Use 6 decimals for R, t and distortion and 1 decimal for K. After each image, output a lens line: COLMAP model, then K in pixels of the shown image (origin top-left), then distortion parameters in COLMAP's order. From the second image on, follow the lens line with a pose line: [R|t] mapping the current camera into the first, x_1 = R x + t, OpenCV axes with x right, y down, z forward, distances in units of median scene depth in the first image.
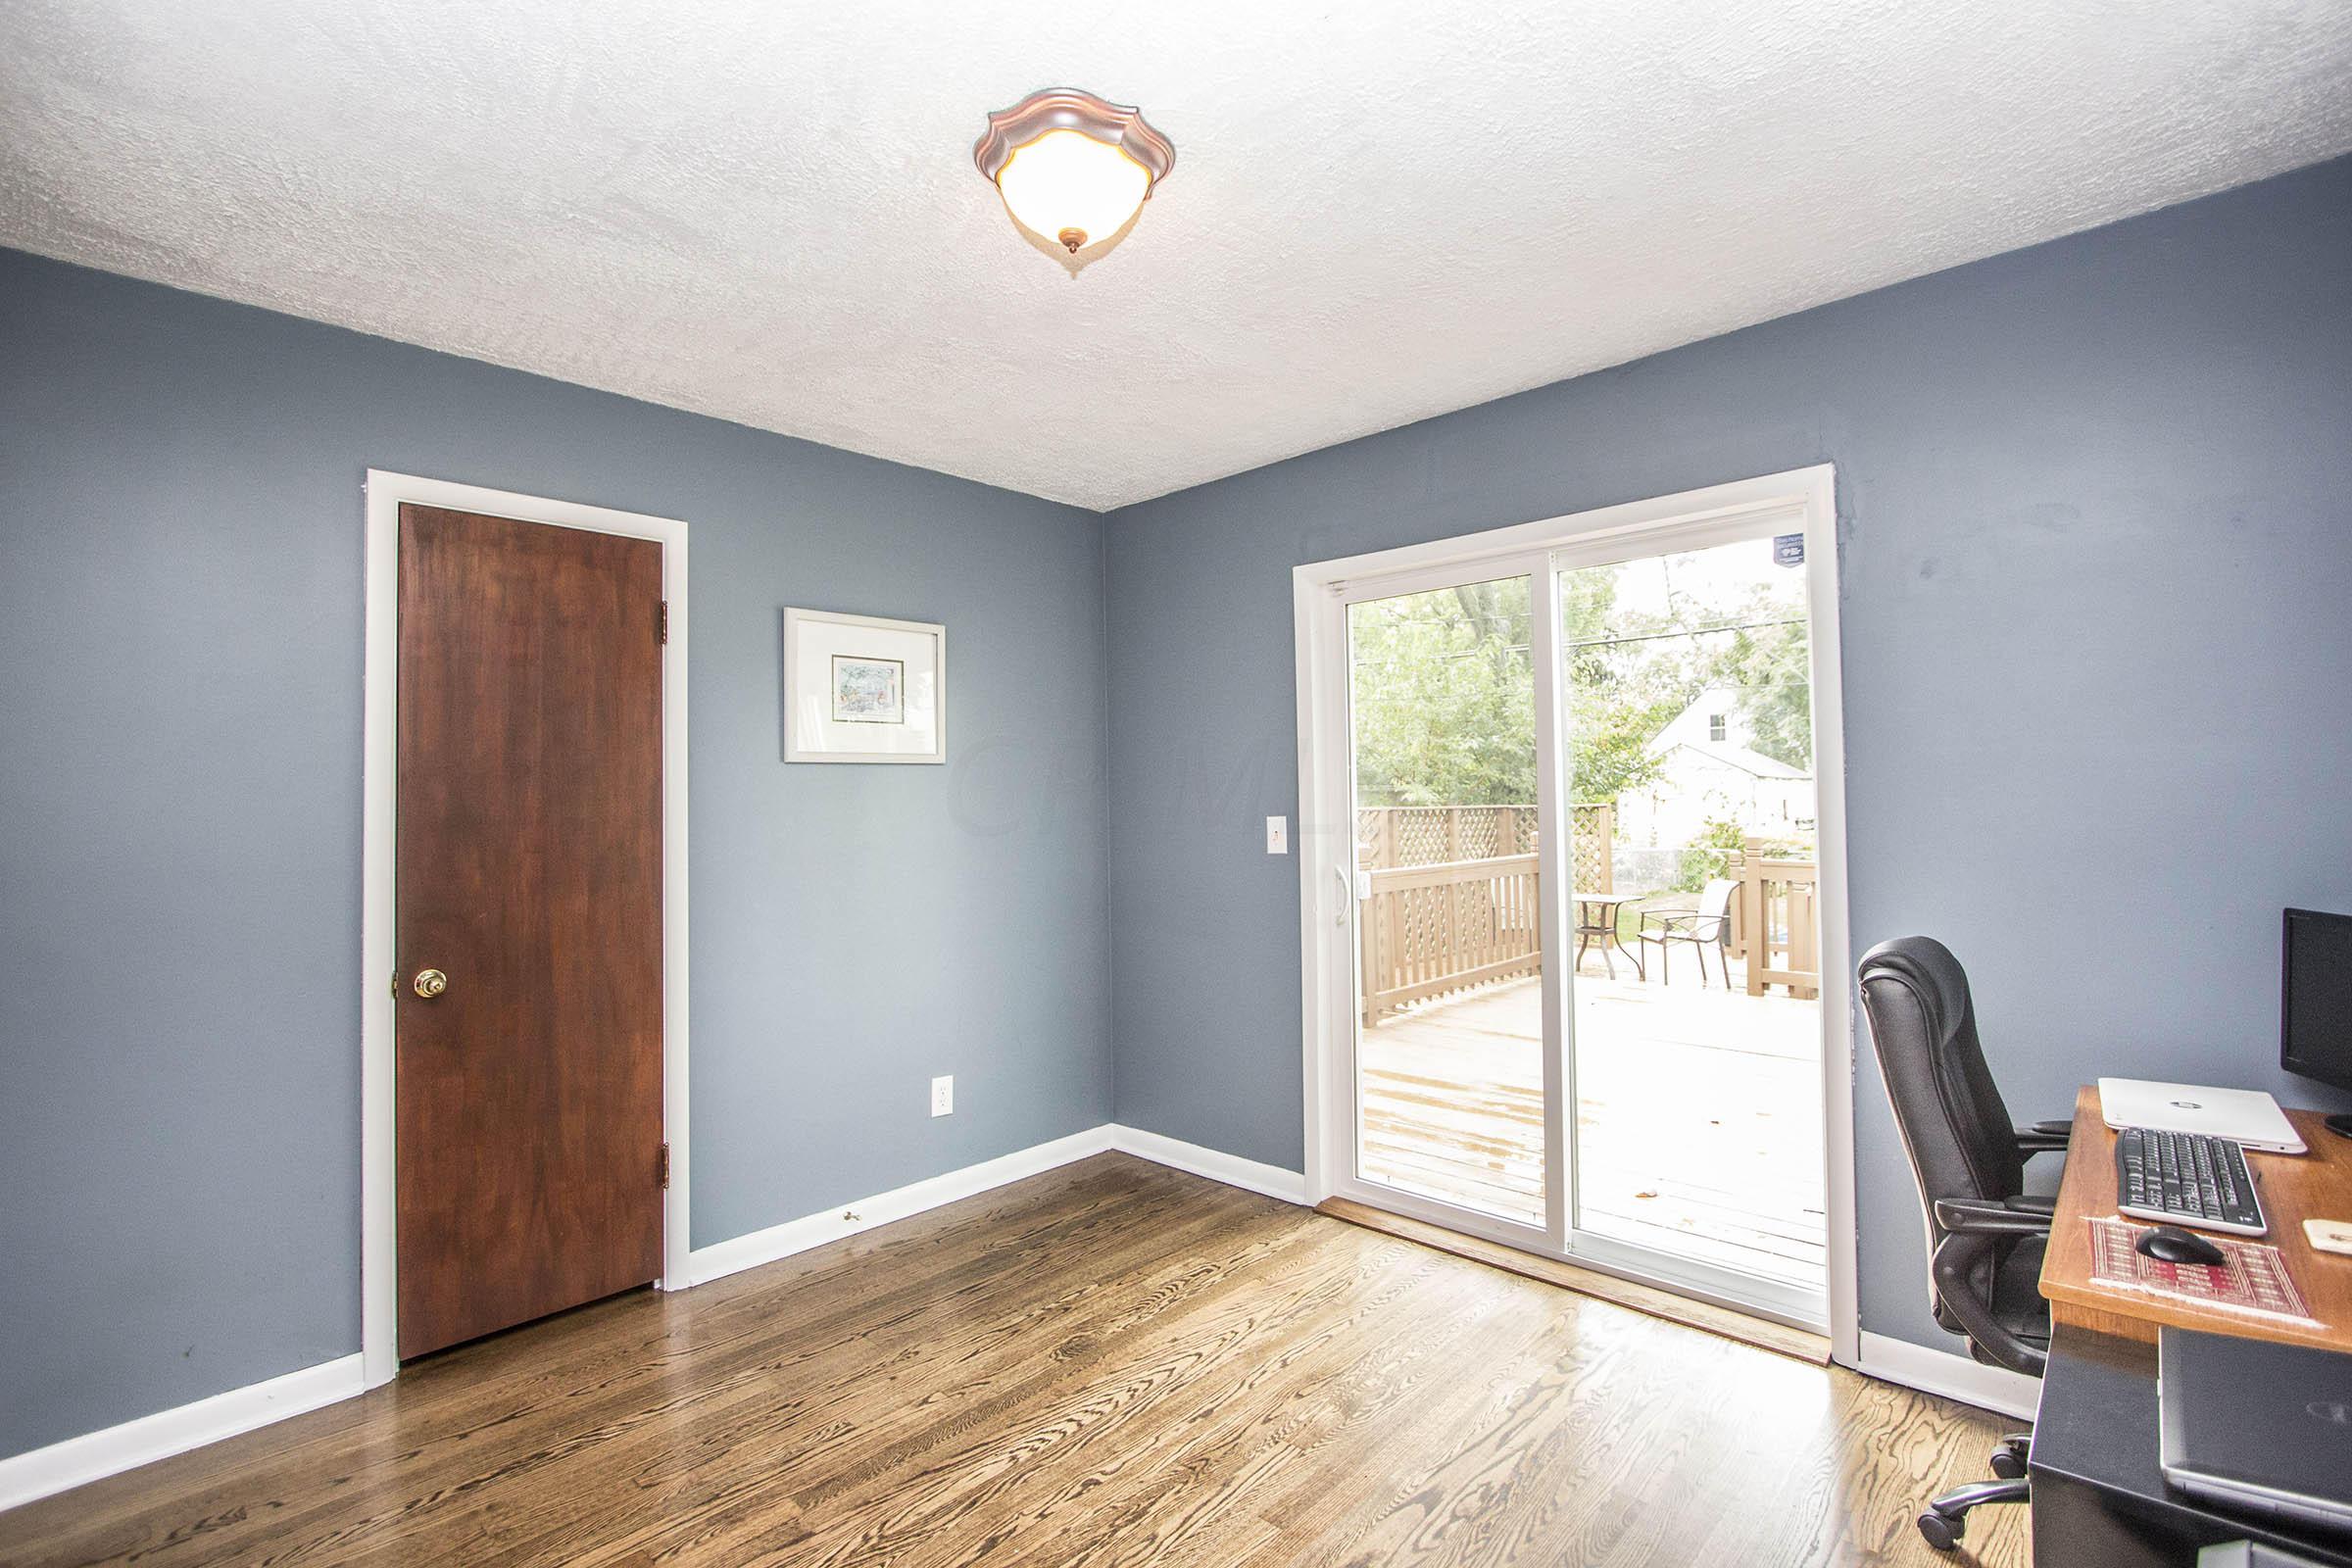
lens RADIAL K [[1054.3, 0, 1176.0], [0, 1054.3, 784.0], [0, 0, 1]] dist [0.000830, -0.000126]
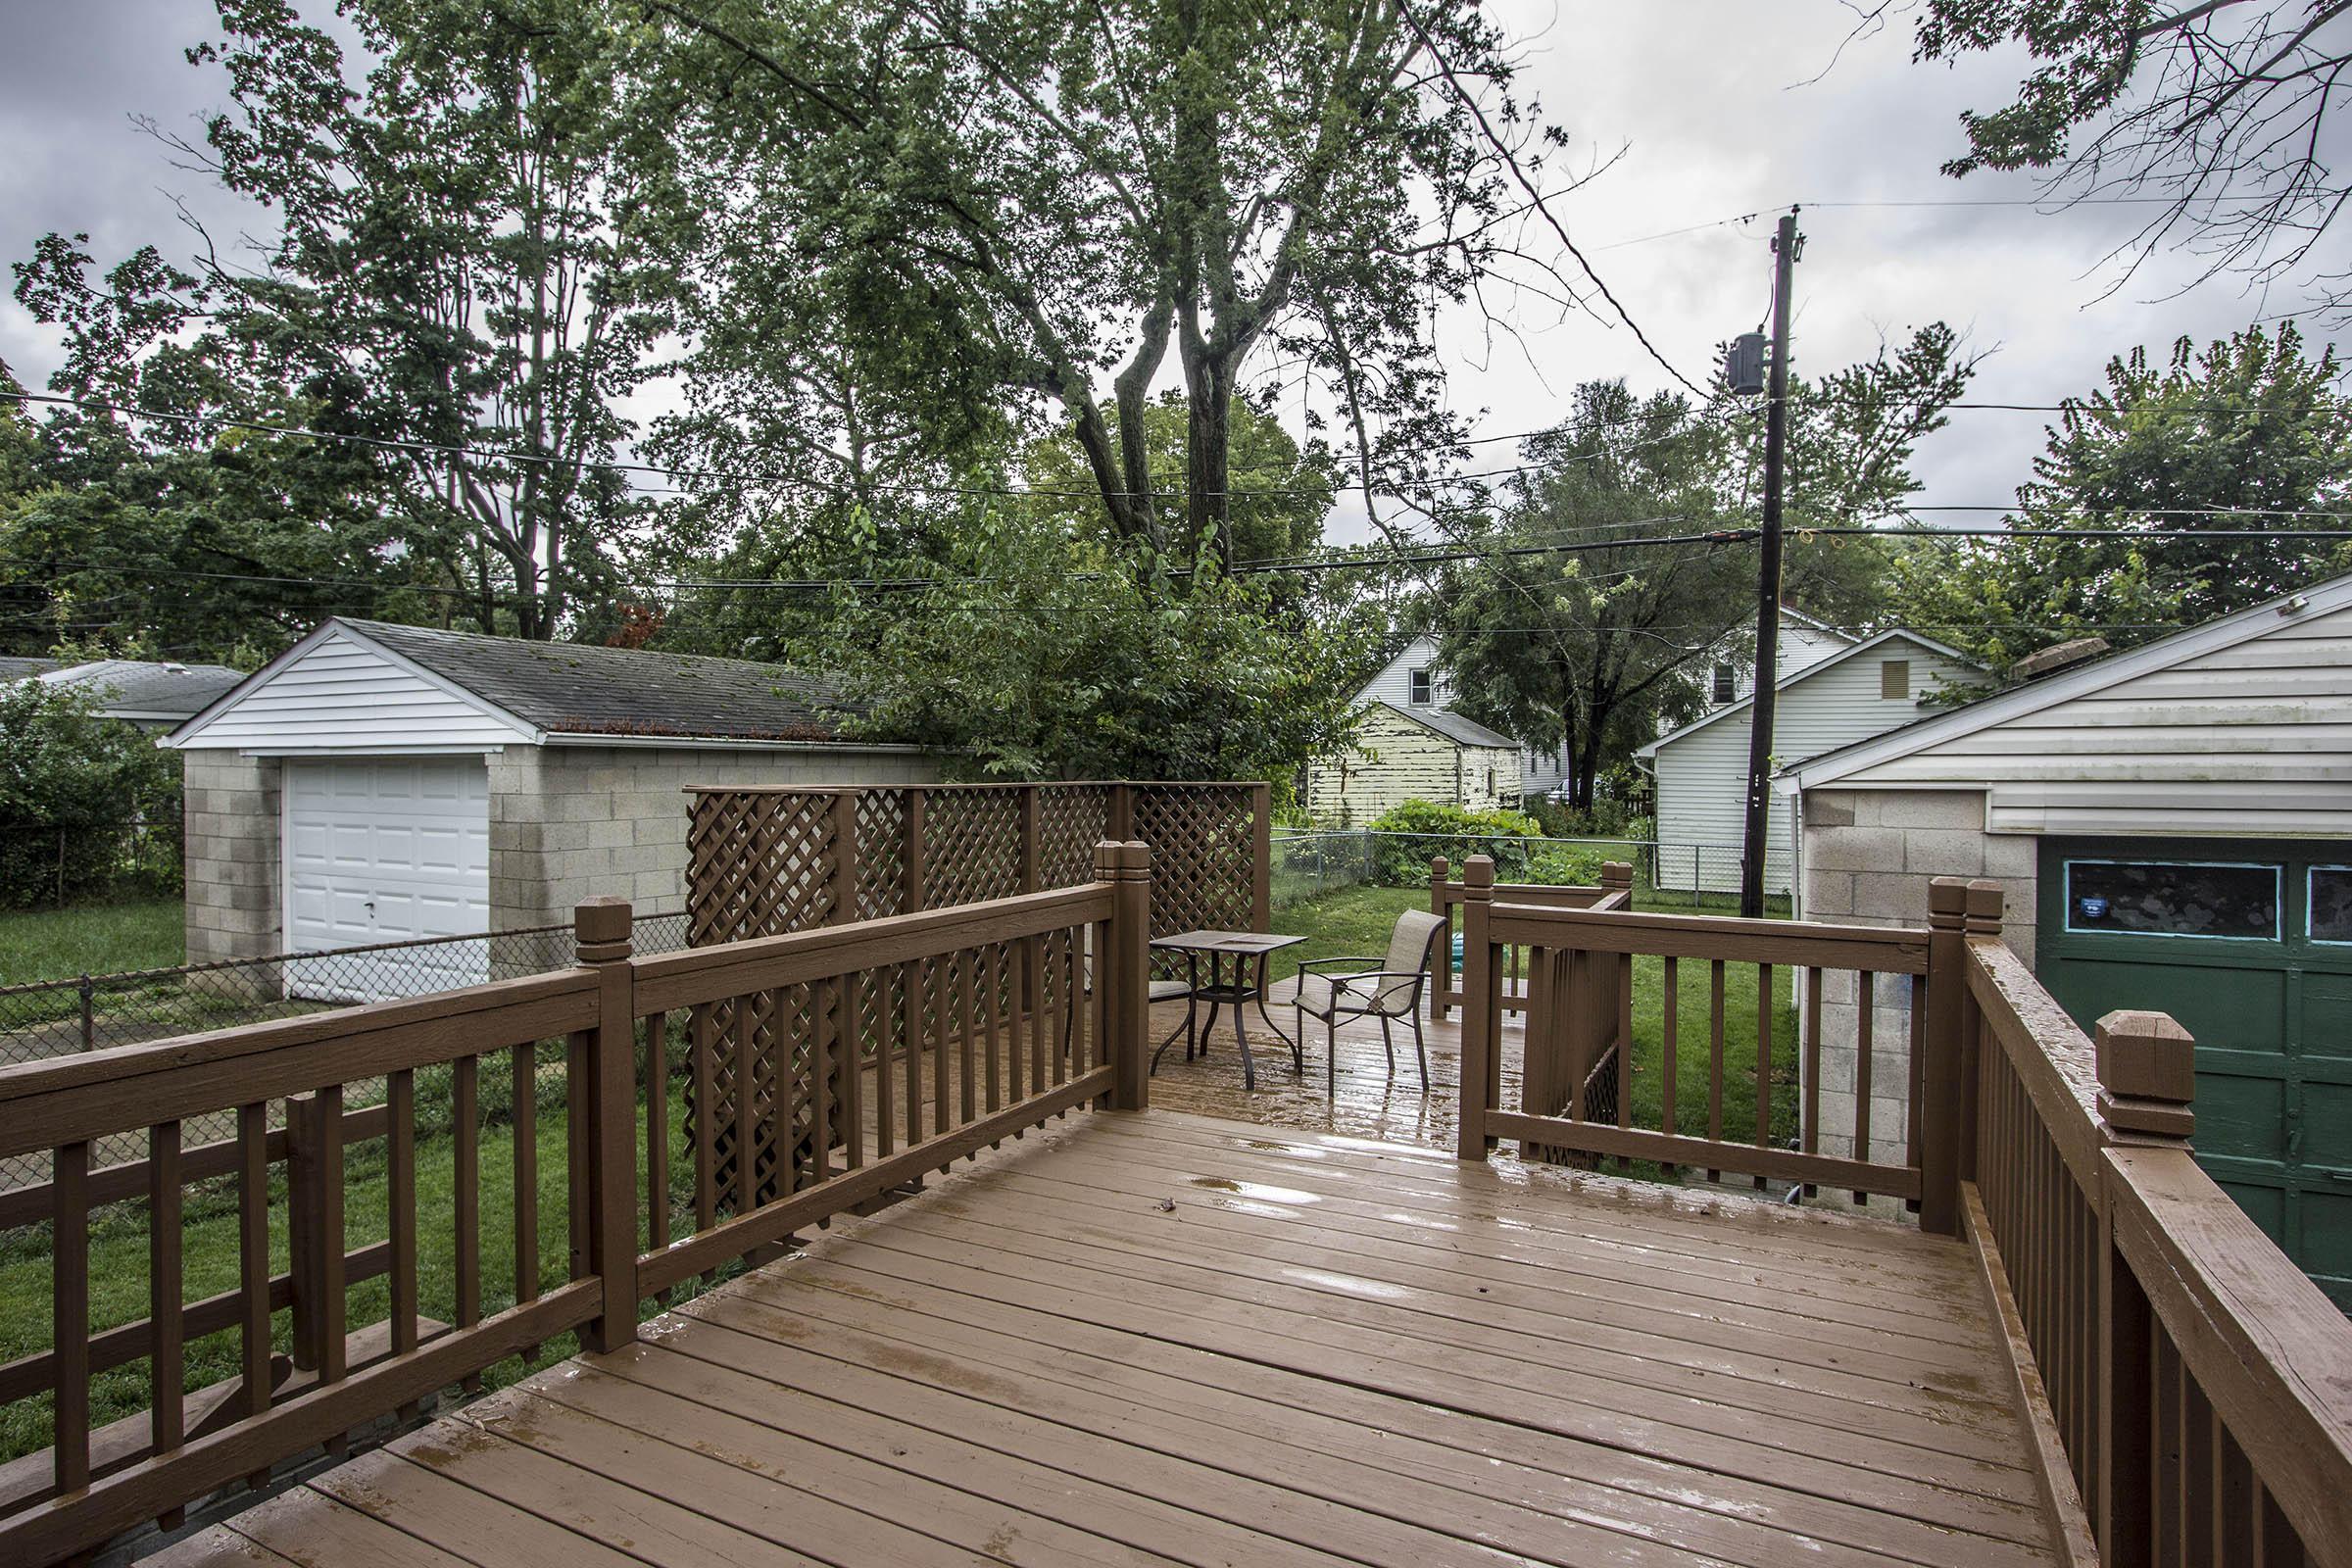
lens RADIAL K [[1245.4, 0, 1175.6], [0, 1245.4, 804.1], [0, 0, 1]] dist [-0.002767, -0.000062]
pose [[0.960326, 0.009859, 0.278706, 0.305286], [-0.024022, 0.998585, 0.047447, -0.005548], [-0.277843, -0.052260, 0.959204, 0.597748]]
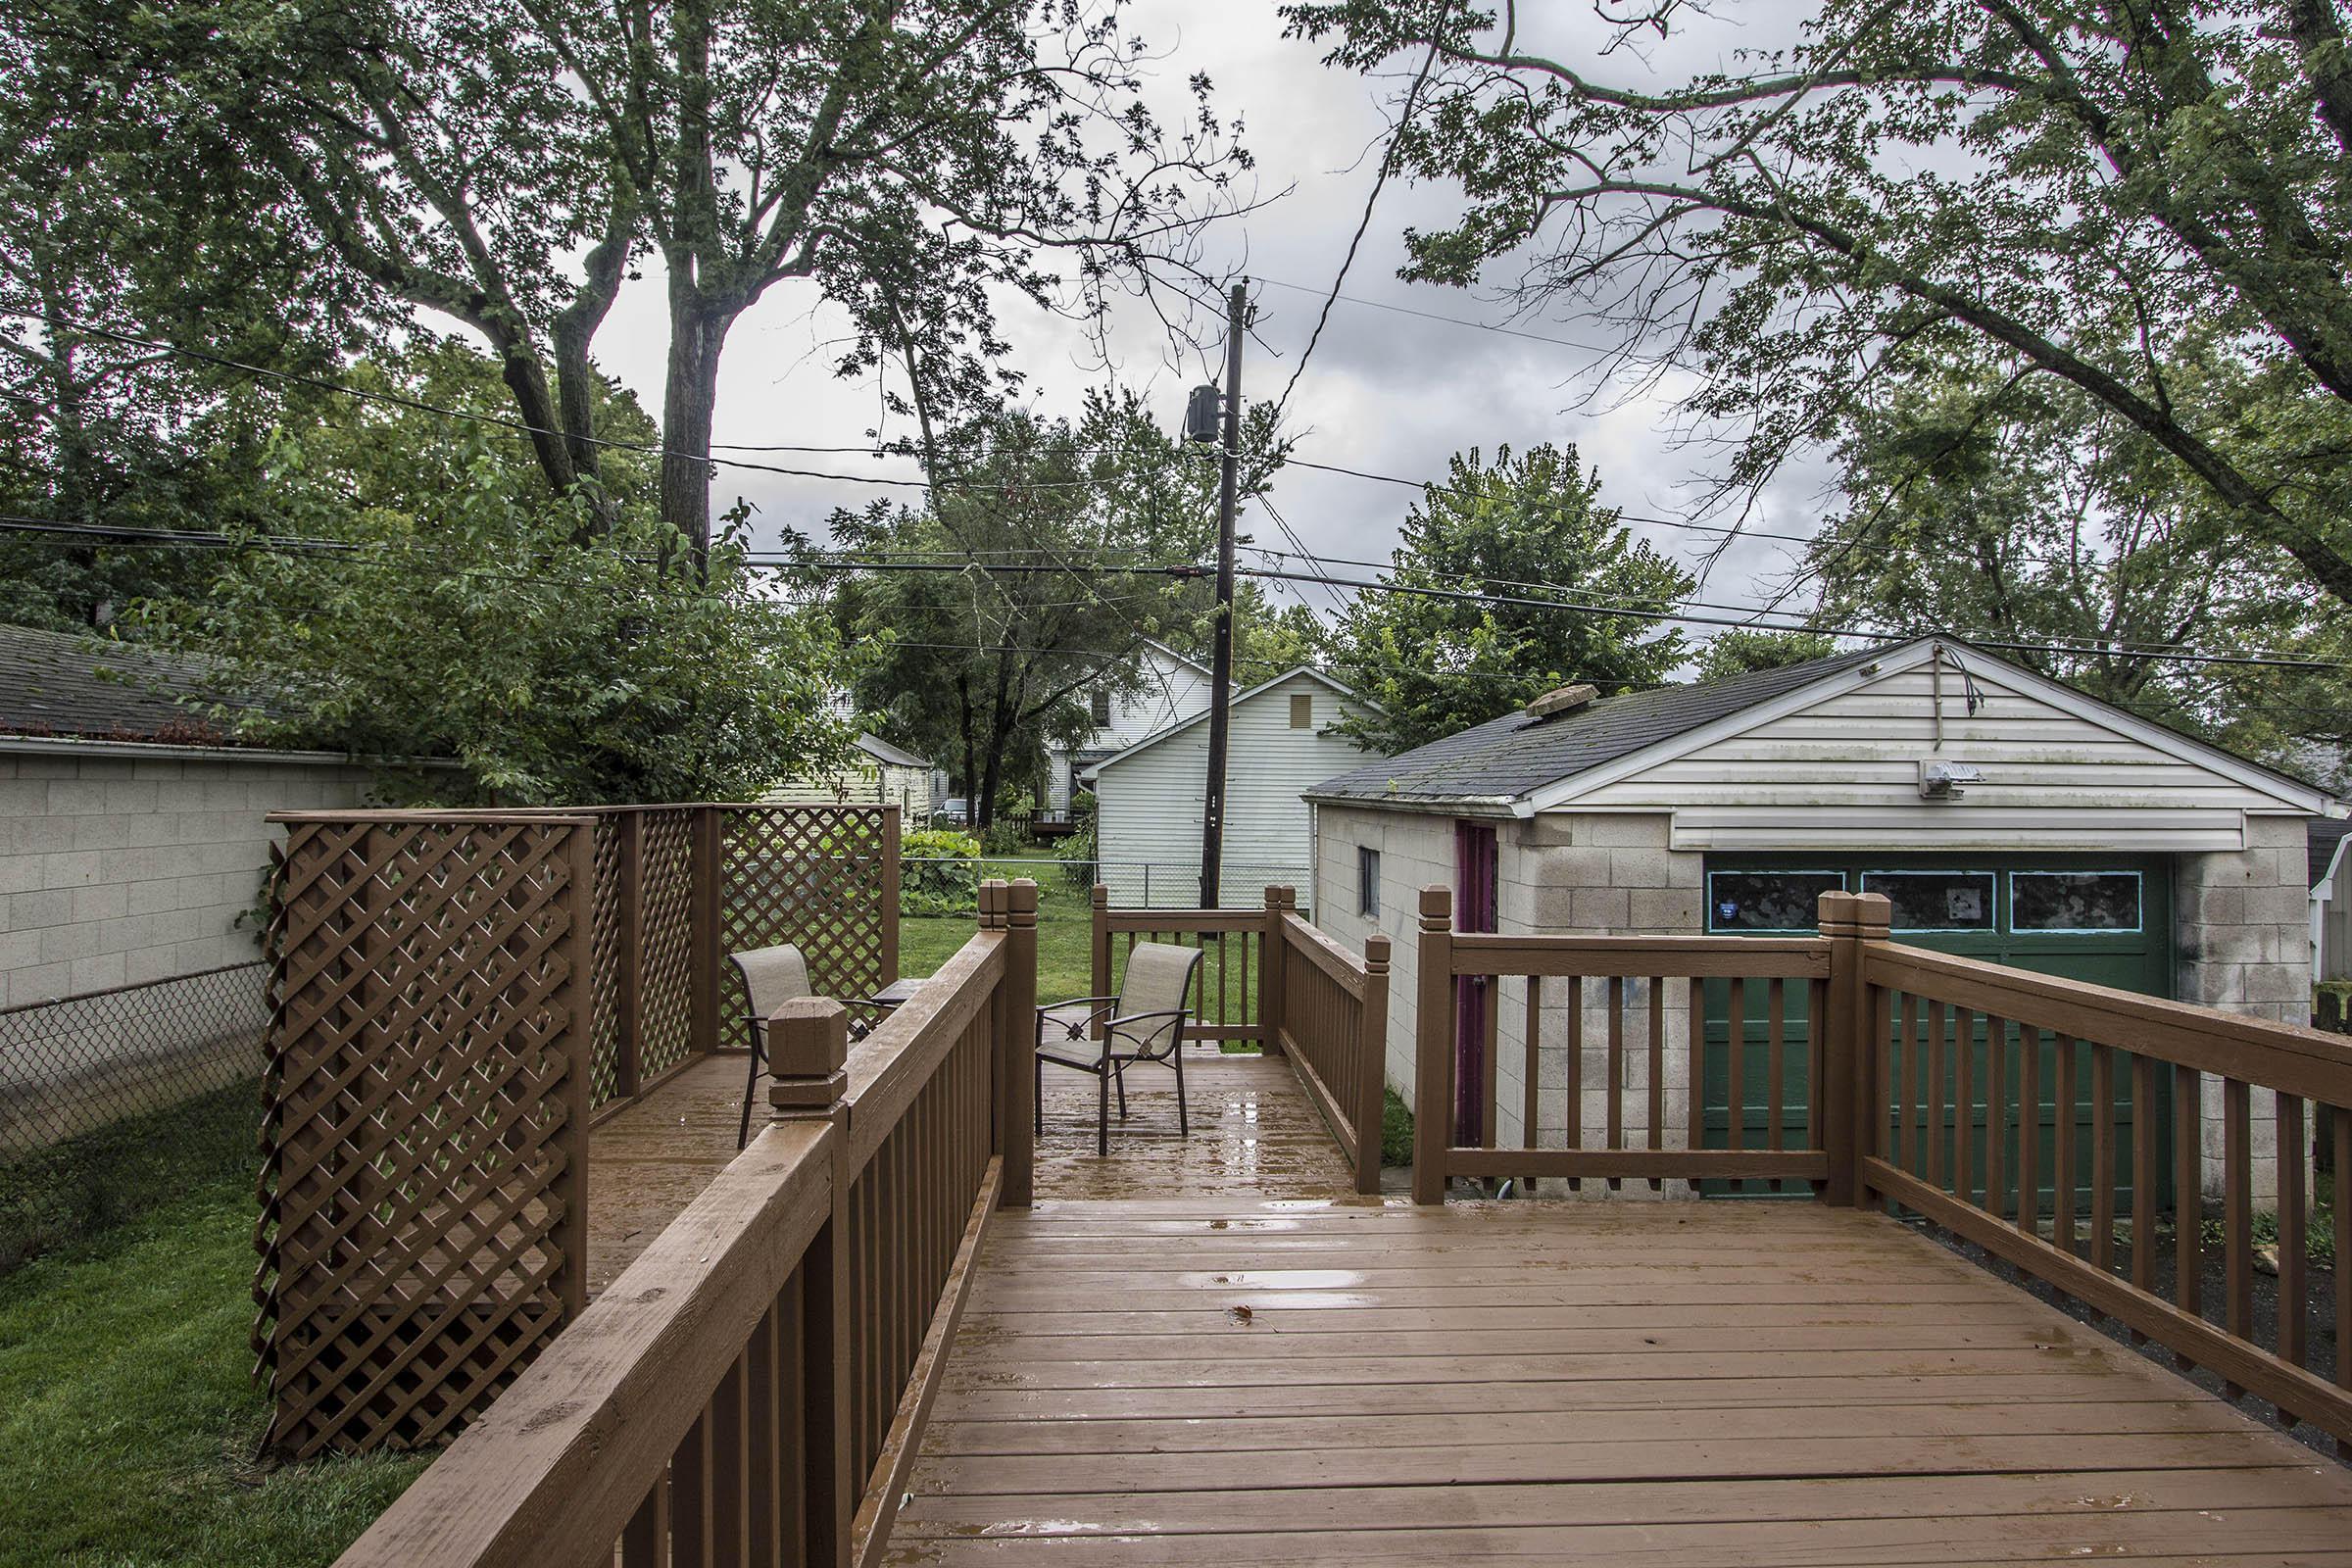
lens RADIAL K [[1286.2, 0, 1176.0], [0, 1286.2, 784.0], [0, 0, 1]] dist [-0.014950, -0.000690]
pose [[0.695044, 0.025589, 0.718512, 0.017763], [-0.037088, 0.999312, 0.000288, 0.005097], [-0.718010, -0.026848, 0.695515, 0.888442]]
